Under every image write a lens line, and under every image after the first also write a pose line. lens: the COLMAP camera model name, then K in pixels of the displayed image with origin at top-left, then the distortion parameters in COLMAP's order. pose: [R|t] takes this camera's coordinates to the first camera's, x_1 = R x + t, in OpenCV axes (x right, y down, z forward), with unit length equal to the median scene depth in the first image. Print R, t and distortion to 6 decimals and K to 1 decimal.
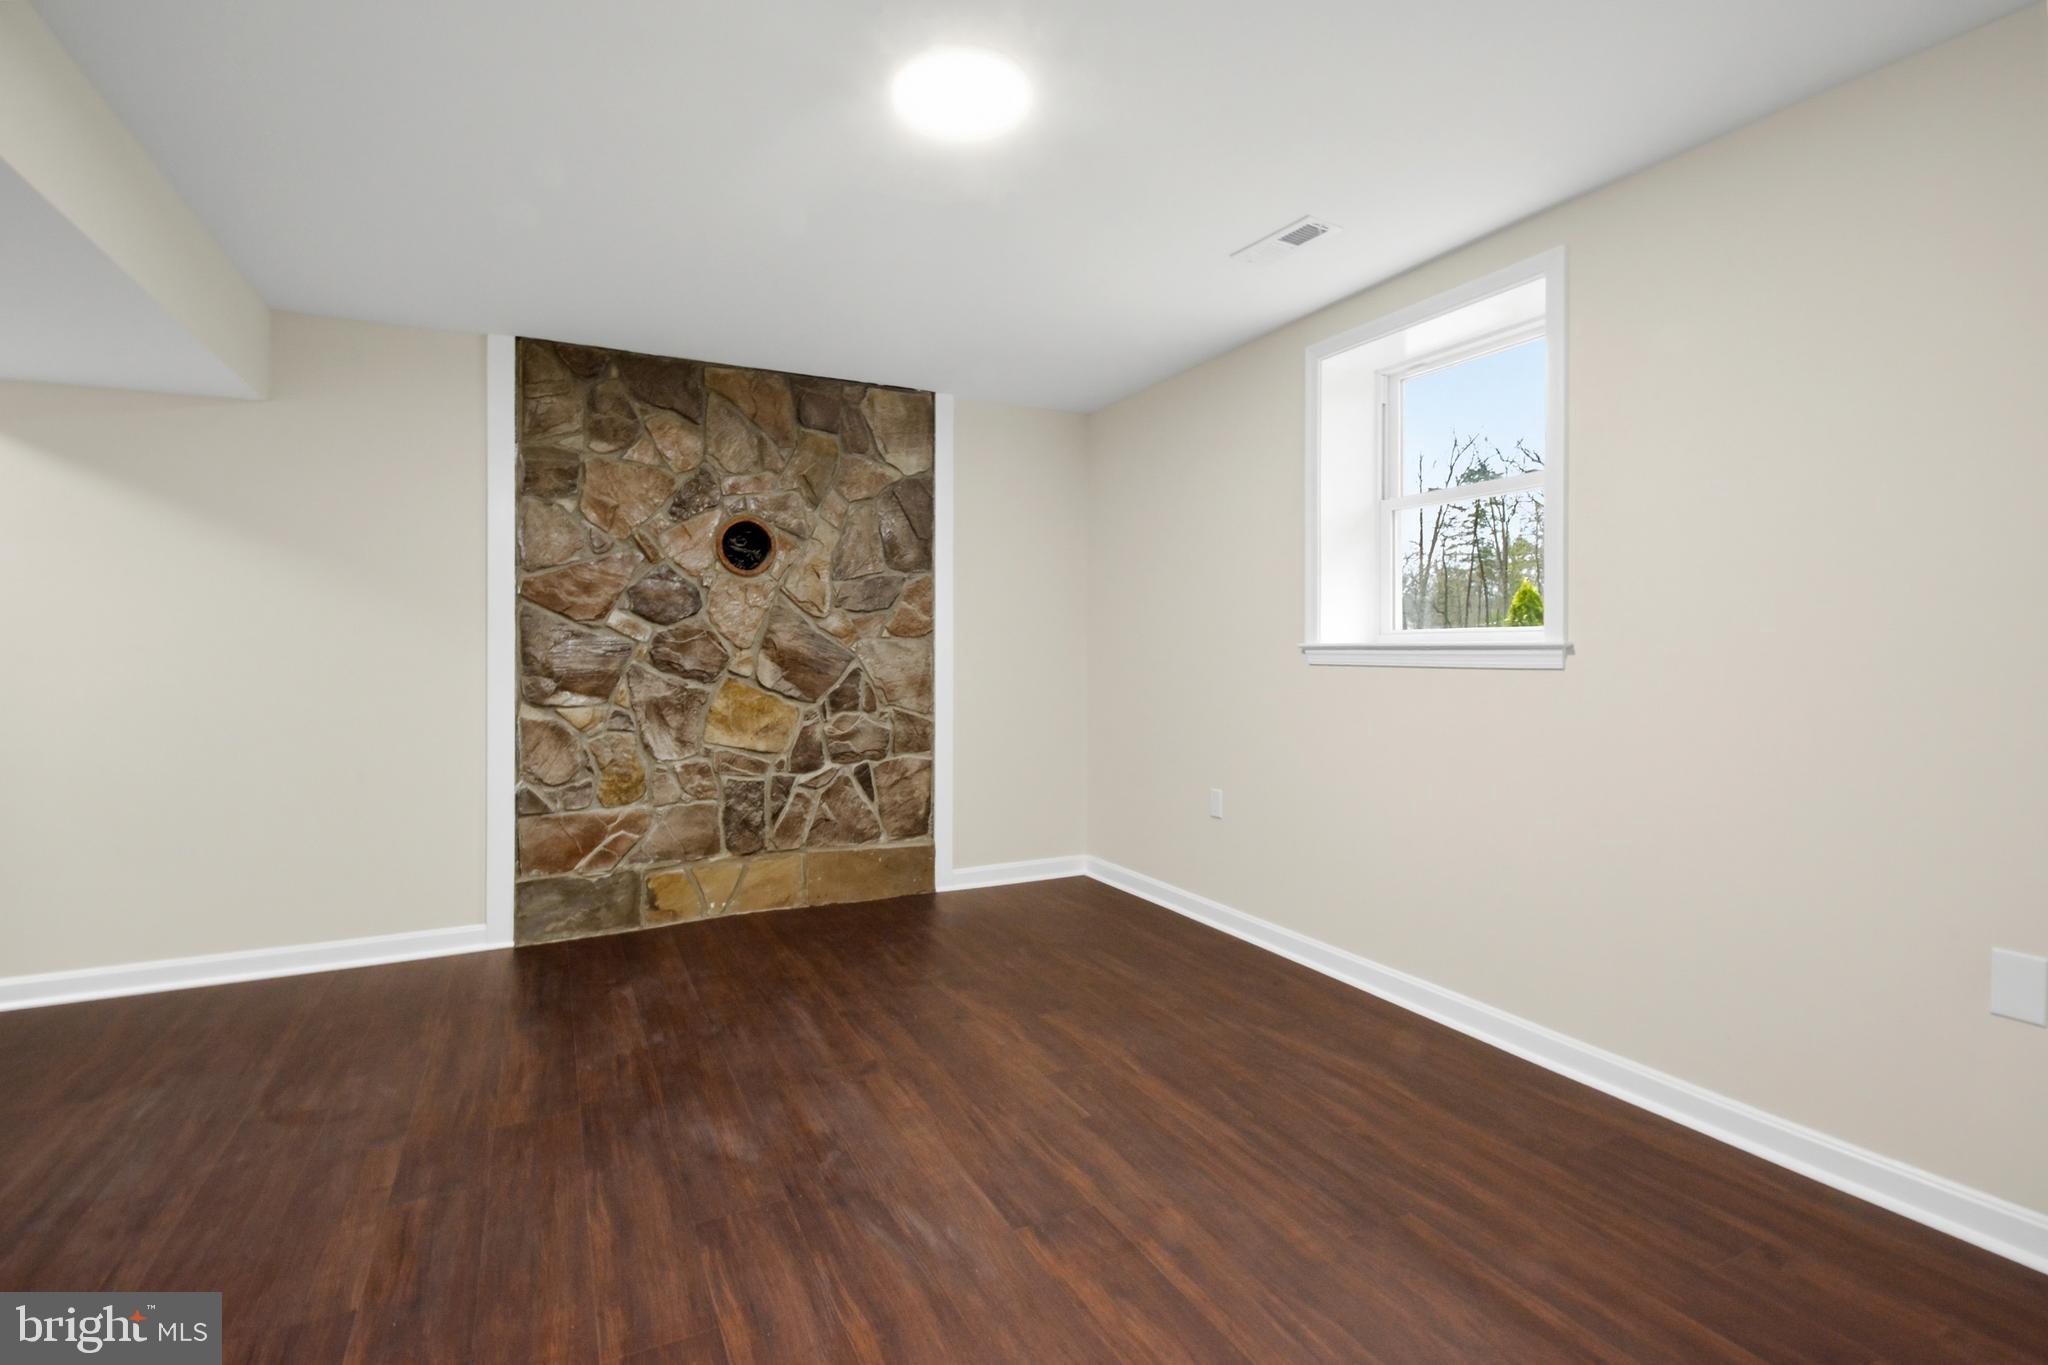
lens RADIAL K [[931.6, 0, 1024.0], [0, 931.6, 682.5], [0, 0, 1]] dist [0.001445, -0.009285]
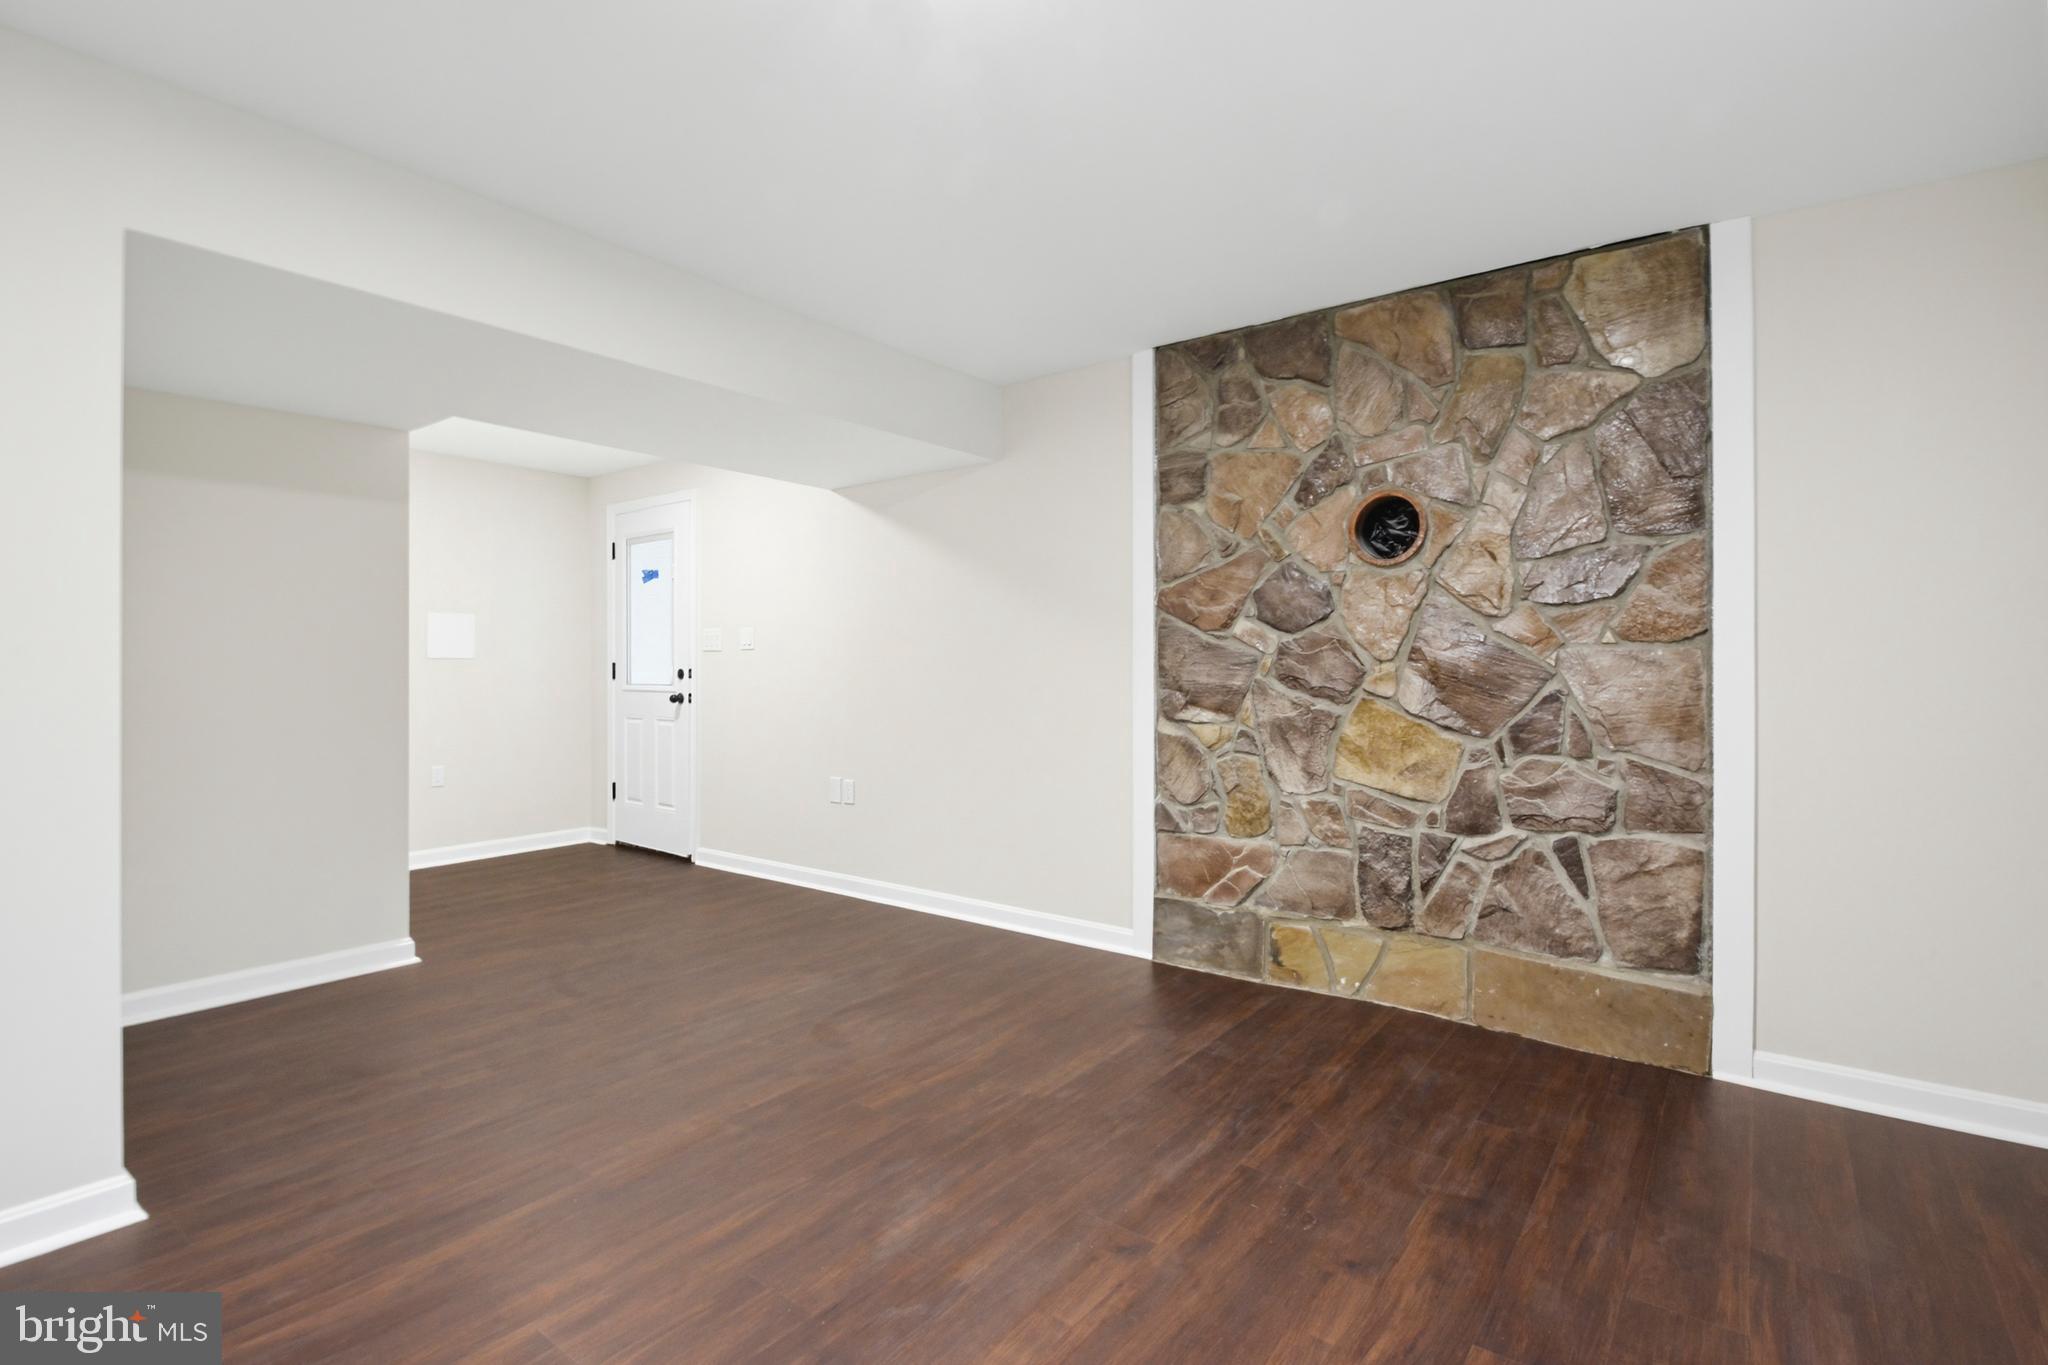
lens RADIAL K [[970.3, 0, 1018.7], [0, 970.3, 685.5], [0, 0, 1]] dist [-0.001558, -0.000126]
pose [[0.427855, 0.021128, -0.903600, 0.306702], [-0.034580, 0.999377, 0.006994, -0.011752], [0.903186, 0.028254, 0.428319, 0.397821]]
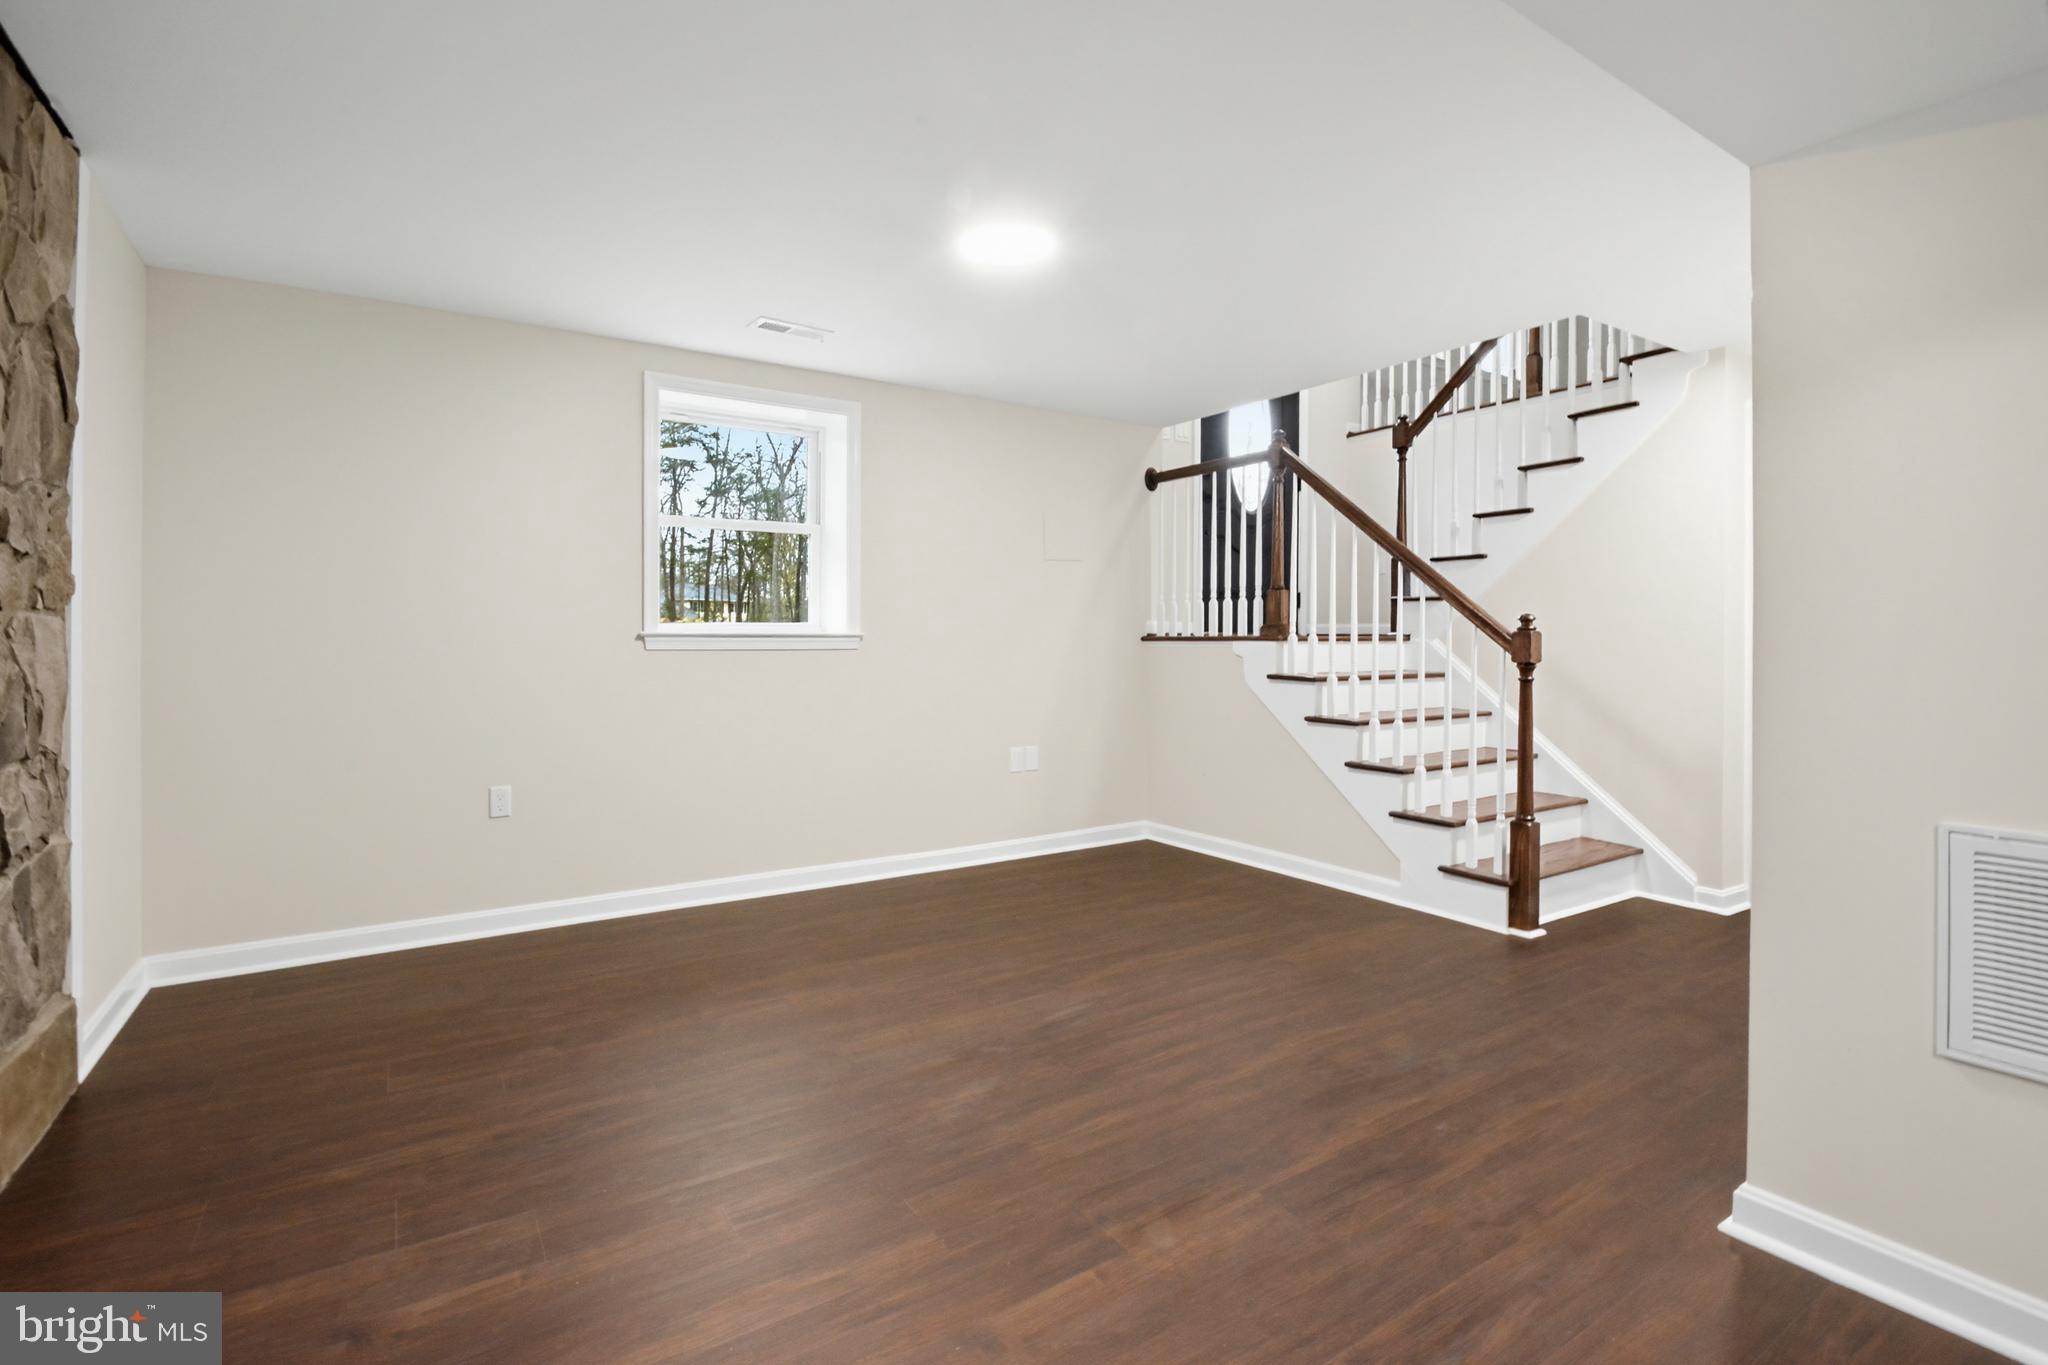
lens RADIAL K [[931.6, 0, 1024.0], [0, 931.6, 682.5], [0, 0, 1]] dist [0.001445, -0.009285]
pose [[-0.118892, -0.039083, 0.992138, -0.779353], [0.031488, 0.998574, 0.043110, -0.011998], [-0.992408, 0.036366, -0.117492, 0.598788]]
